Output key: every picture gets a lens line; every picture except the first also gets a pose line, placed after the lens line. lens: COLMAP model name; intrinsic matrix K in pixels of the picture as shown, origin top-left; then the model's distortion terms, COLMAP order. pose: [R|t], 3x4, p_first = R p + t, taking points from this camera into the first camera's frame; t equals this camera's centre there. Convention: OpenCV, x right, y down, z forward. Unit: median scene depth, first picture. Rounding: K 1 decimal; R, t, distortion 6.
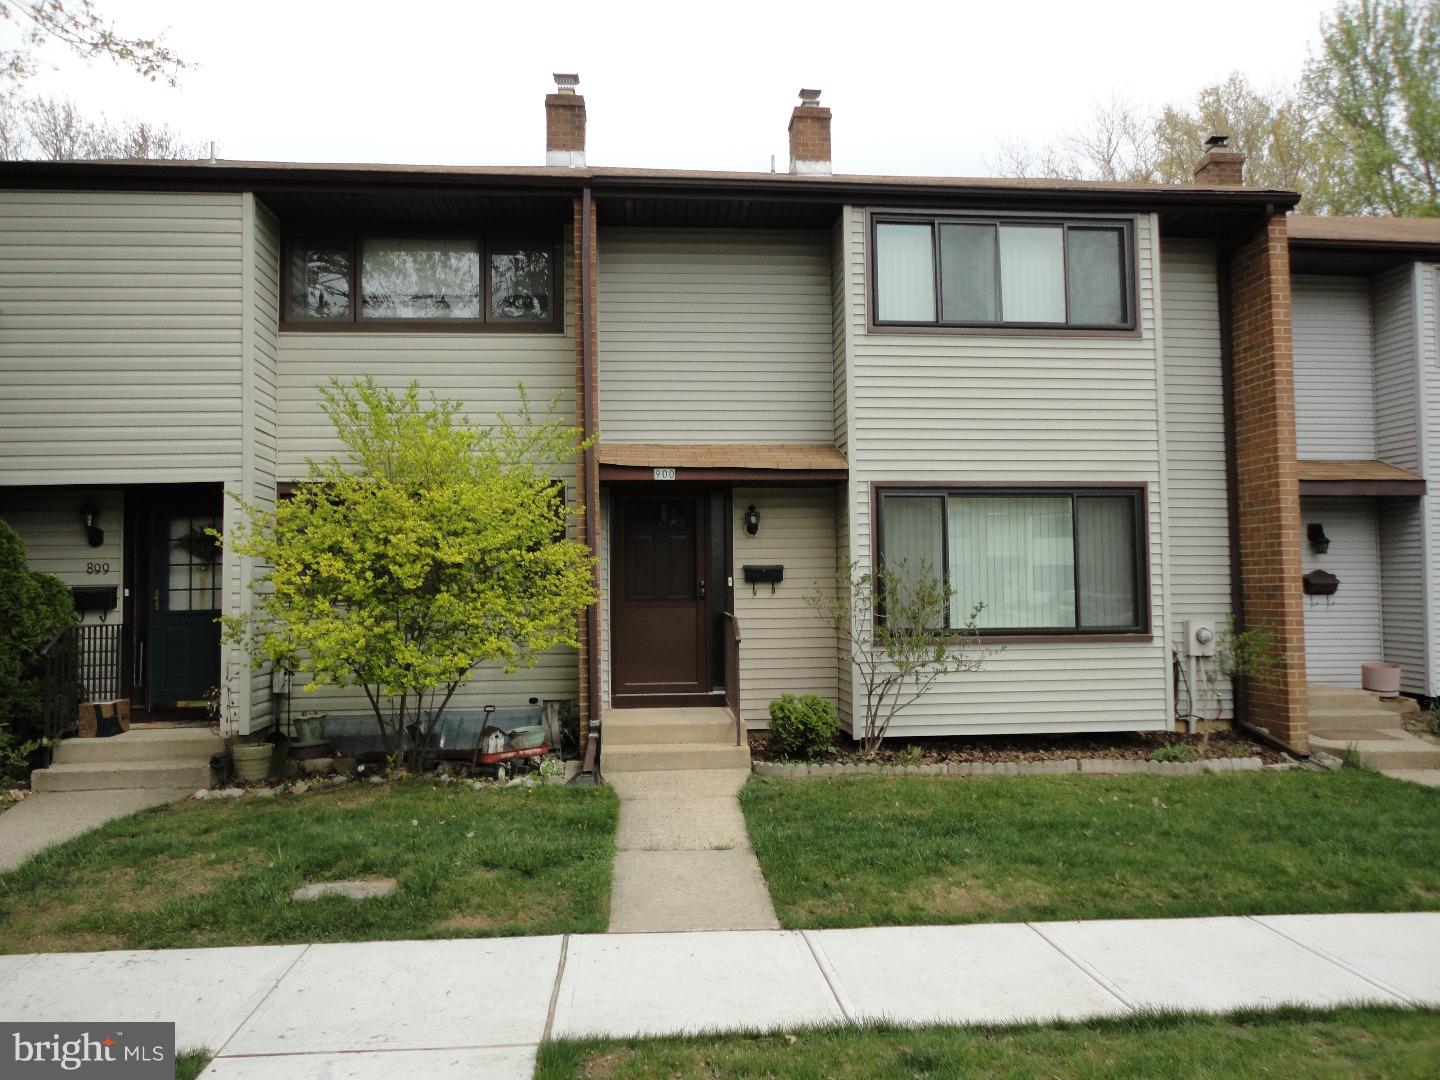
lens RADIAL K [[1052.3, 0, 720.0], [0, 1052.3, 540.0], [0, 0, 1]] dist [0.001646, 0.000536]
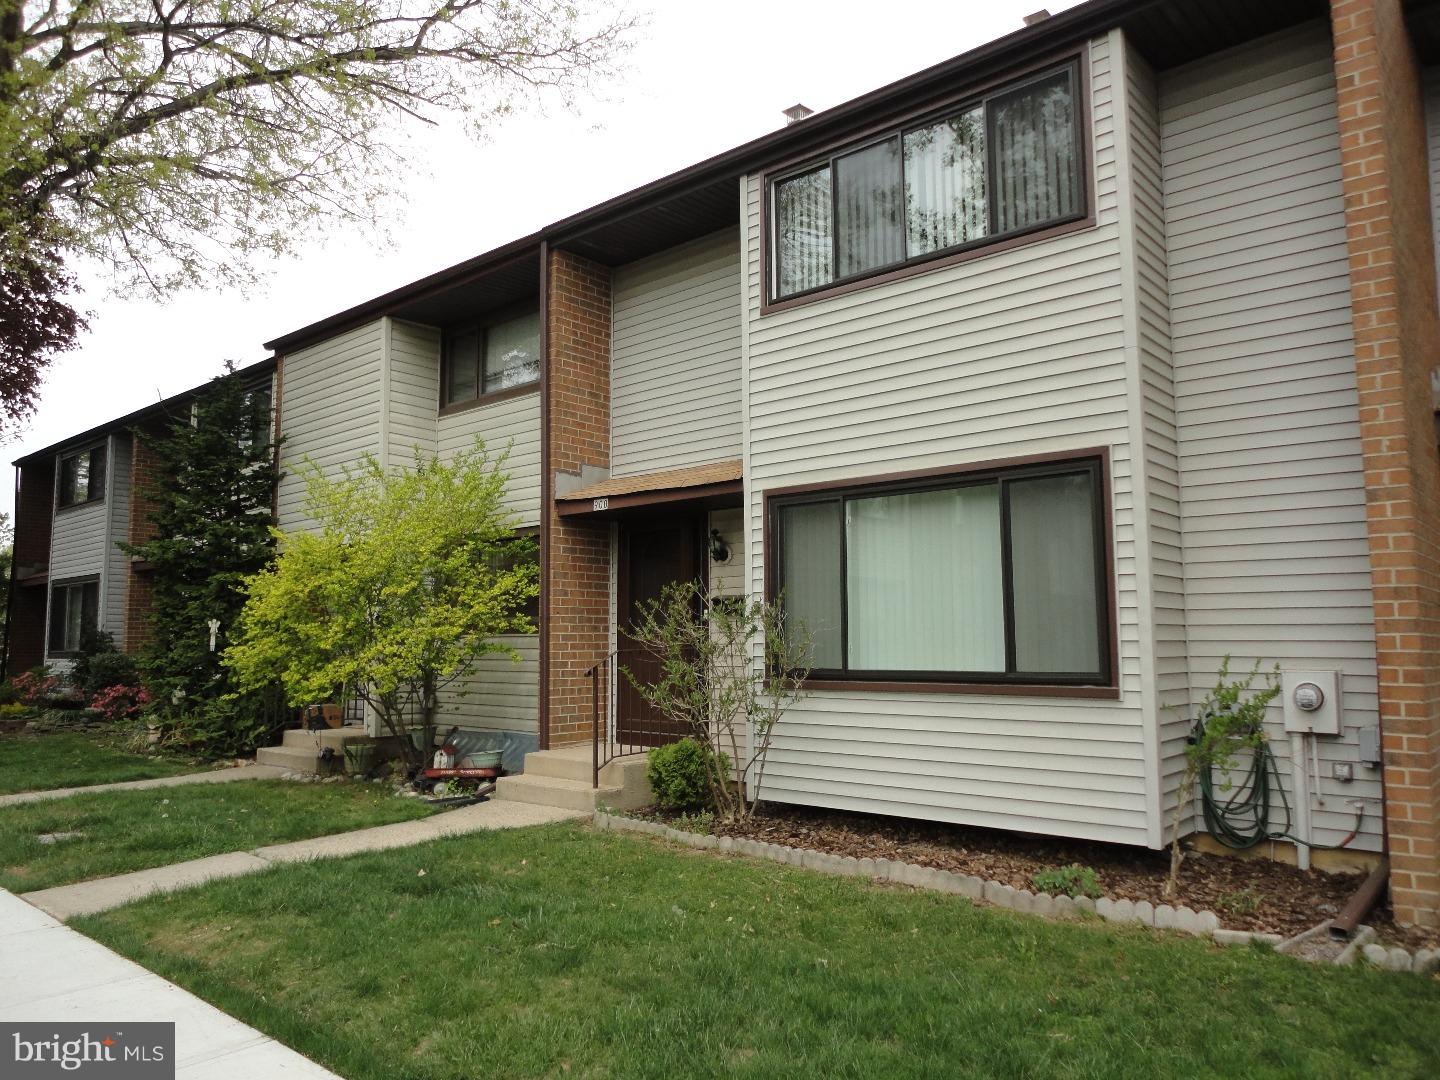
lens RADIAL K [[1052.3, 0, 720.0], [0, 1052.3, 540.0], [0, 0, 1]] dist [0.001646, 0.000536]
pose [[0.676788, -0.066232, -0.733192, 0.717463], [0.029132, 0.997574, -0.063223, 0.034922], [0.735601, 0.021429, 0.677076, 0.403445]]
